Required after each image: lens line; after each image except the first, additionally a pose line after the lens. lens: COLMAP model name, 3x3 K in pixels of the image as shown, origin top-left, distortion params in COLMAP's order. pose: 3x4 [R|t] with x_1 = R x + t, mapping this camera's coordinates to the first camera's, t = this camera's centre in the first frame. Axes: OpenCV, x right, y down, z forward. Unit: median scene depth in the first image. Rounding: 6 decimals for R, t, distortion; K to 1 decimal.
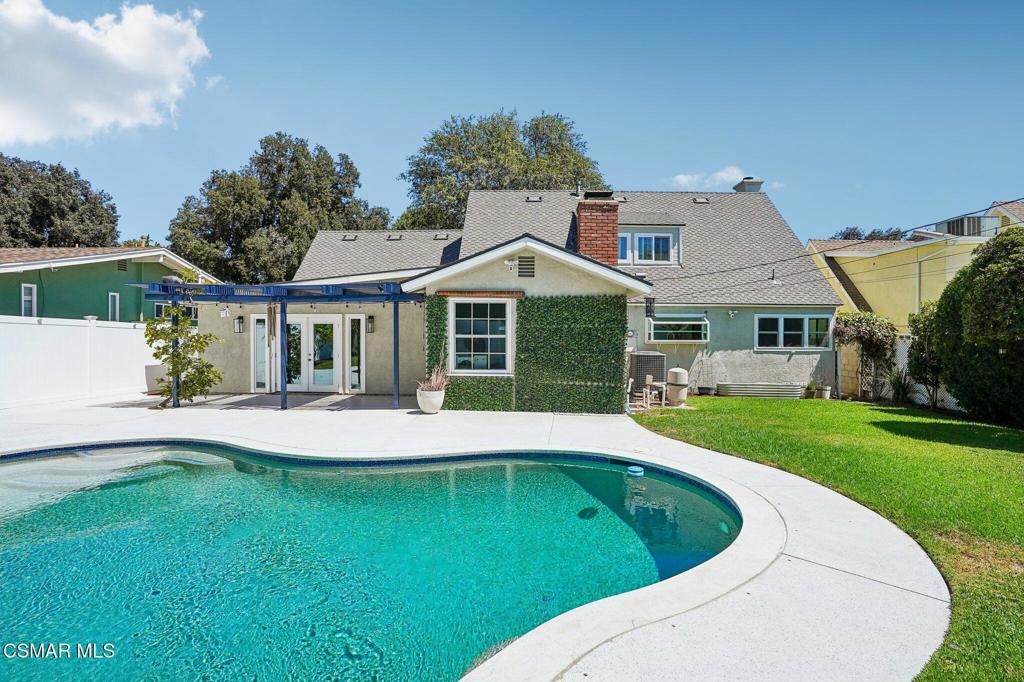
lens RADIAL K [[477.4, 0, 511.6], [0, 477.4, 339.0], [0, 0, 1]] dist [-0.062506, 0.024581]
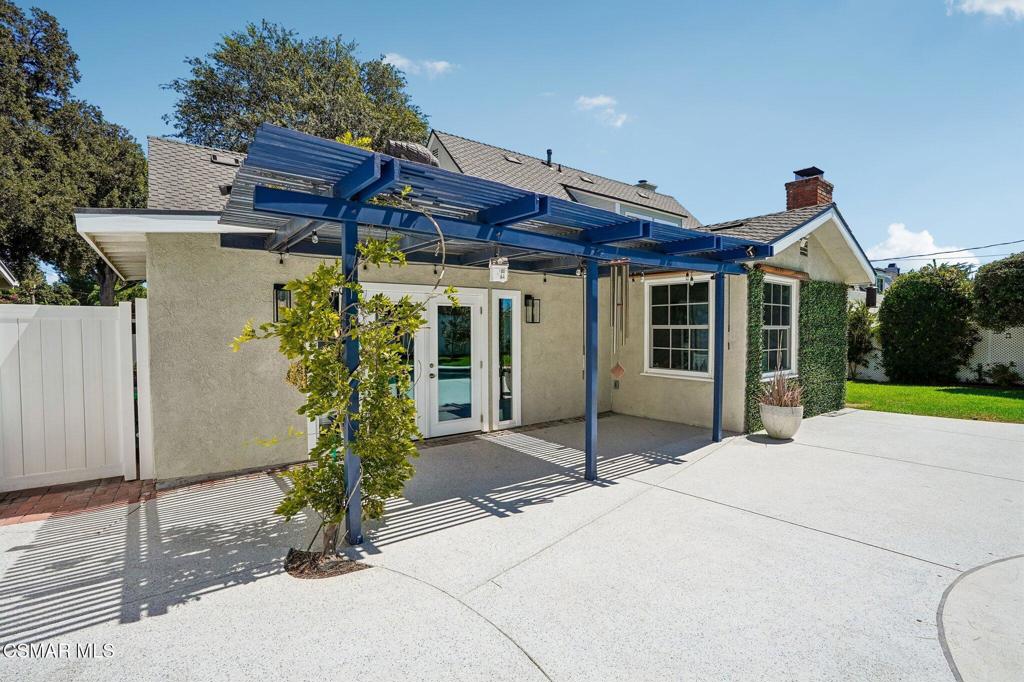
lens RADIAL K [[477.4, 0, 516.8], [0, 477.4, 339.8], [0, 0, 1]] dist [-0.062506, 0.024581]
pose [[0.779798, -0.020734, 0.625688, -0.717713], [0.011587, 0.999758, 0.018689, -0.003777], [-0.625924, -0.007324, 0.779849, 0.570009]]
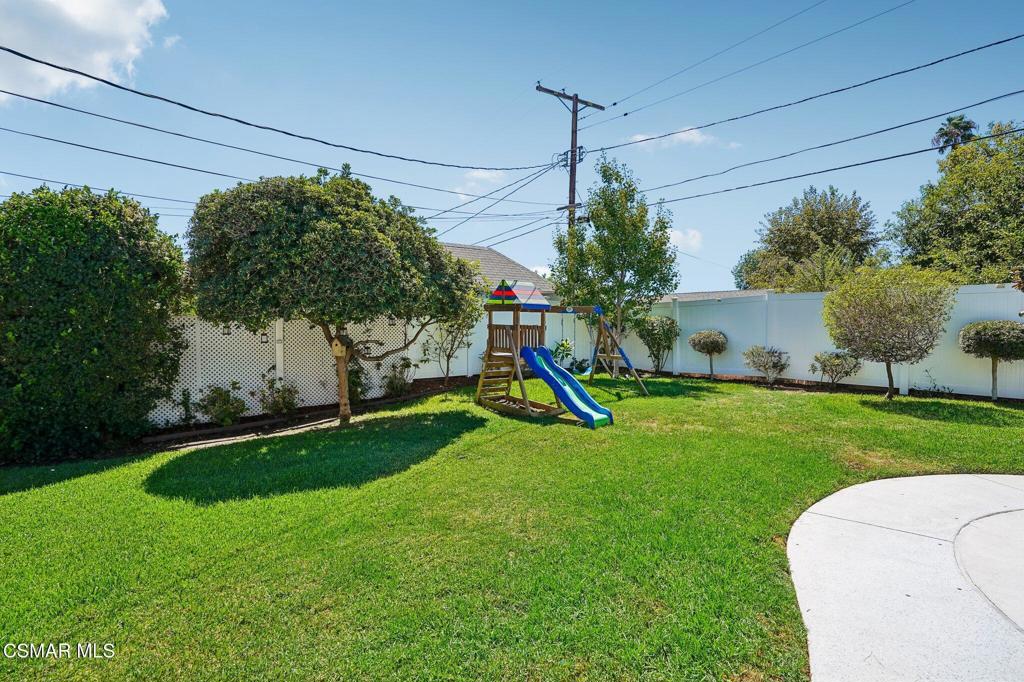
lens RADIAL K [[477.4, 0, 518.9], [0, 477.4, 341.8], [0, 0, 1]] dist [-0.062506, 0.024581]
pose [[-0.608566, -0.031437, 0.792880, 0.150072], [0.011659, 0.998753, 0.048549, -0.000166], [-0.793418, 0.038790, -0.607440, 0.768799]]
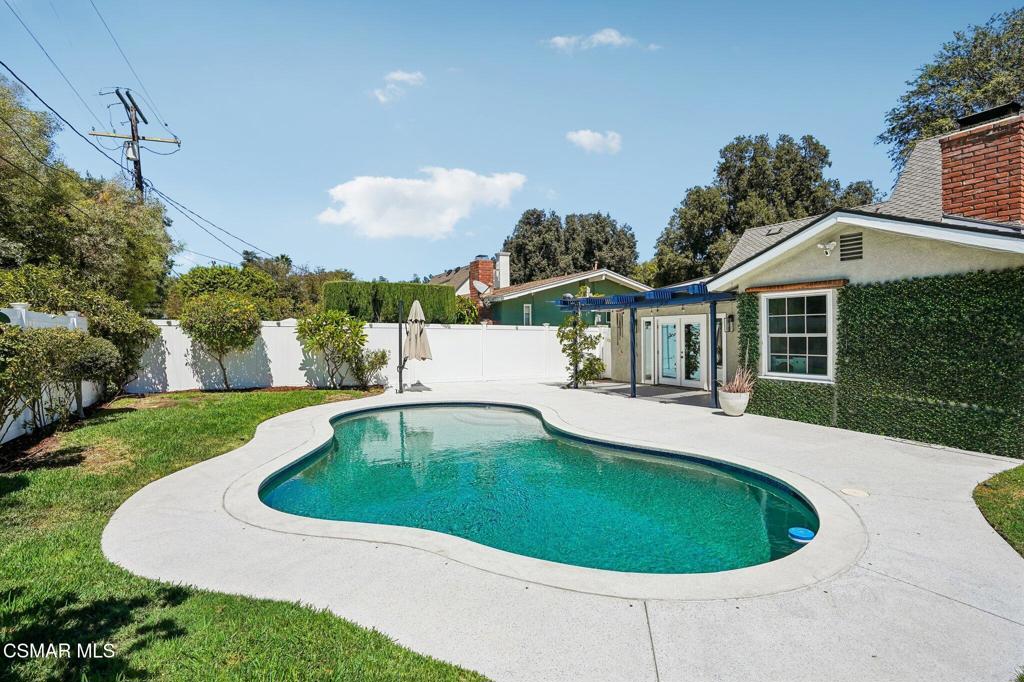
lens RADIAL K [[477.4, 0, 515.2], [0, 477.4, 339.4], [0, 0, 1]] dist [-0.062506, 0.024581]
pose [[0.514003, -0.000257, -0.857788, 0.337884], [0.006187, 0.999975, 0.003408, -0.003561], [0.857766, -0.007058, 0.513992, 0.105442]]
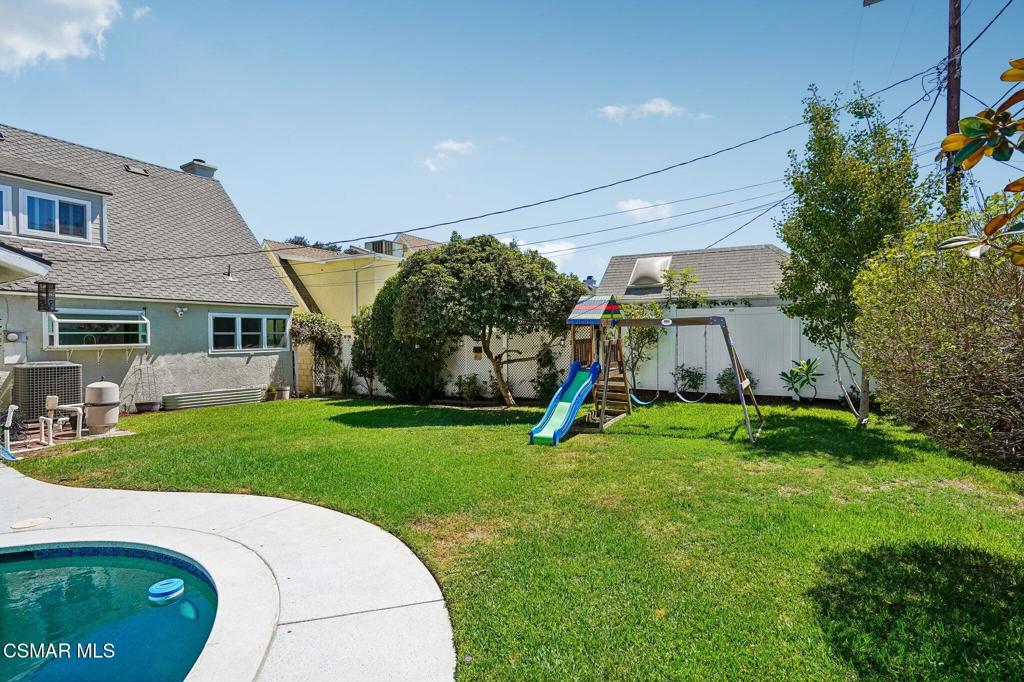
lens RADIAL K [[477.4, 0, 514.6], [0, 477.4, 338.4], [0, 0, 1]] dist [-0.062506, 0.024581]
pose [[0.486083, -0.015789, 0.873770, 0.035653], [0.019825, 0.999779, 0.007038, 0.000722], [-0.873688, 0.013902, 0.486289, 0.086334]]
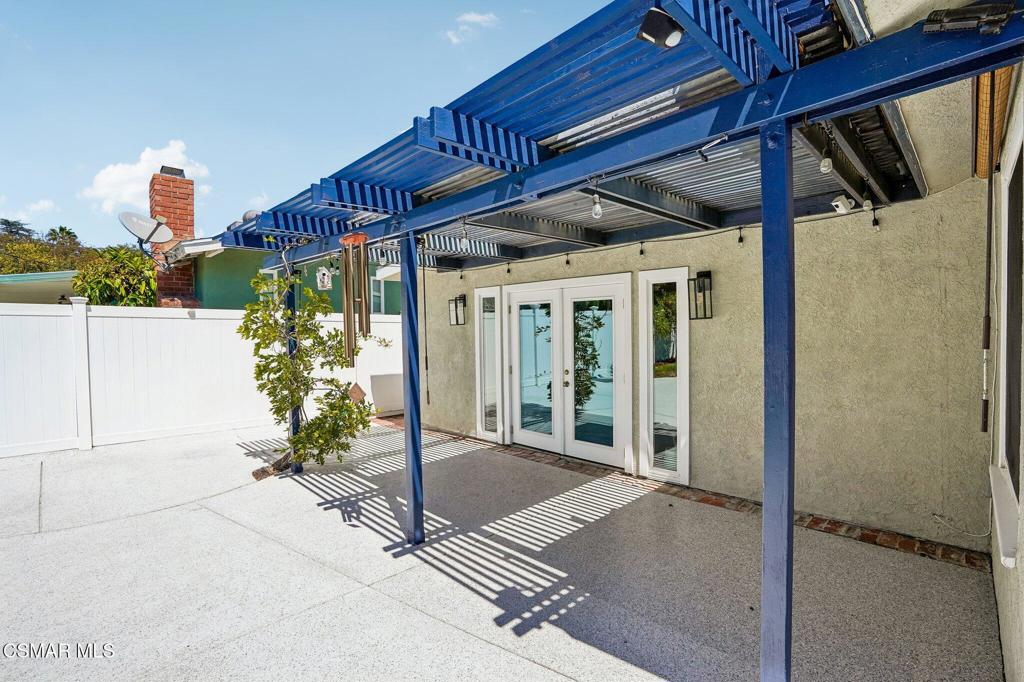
lens RADIAL K [[477.4, 0, 509.1], [0, 477.4, 341.2], [0, 0, 1]] dist [-0.062506, 0.024581]
pose [[0.710619, 0.006989, -0.703542, -0.160142], [0.009910, 0.999752, 0.019942, -0.005495], [0.703507, -0.021143, 0.710373, 0.681984]]
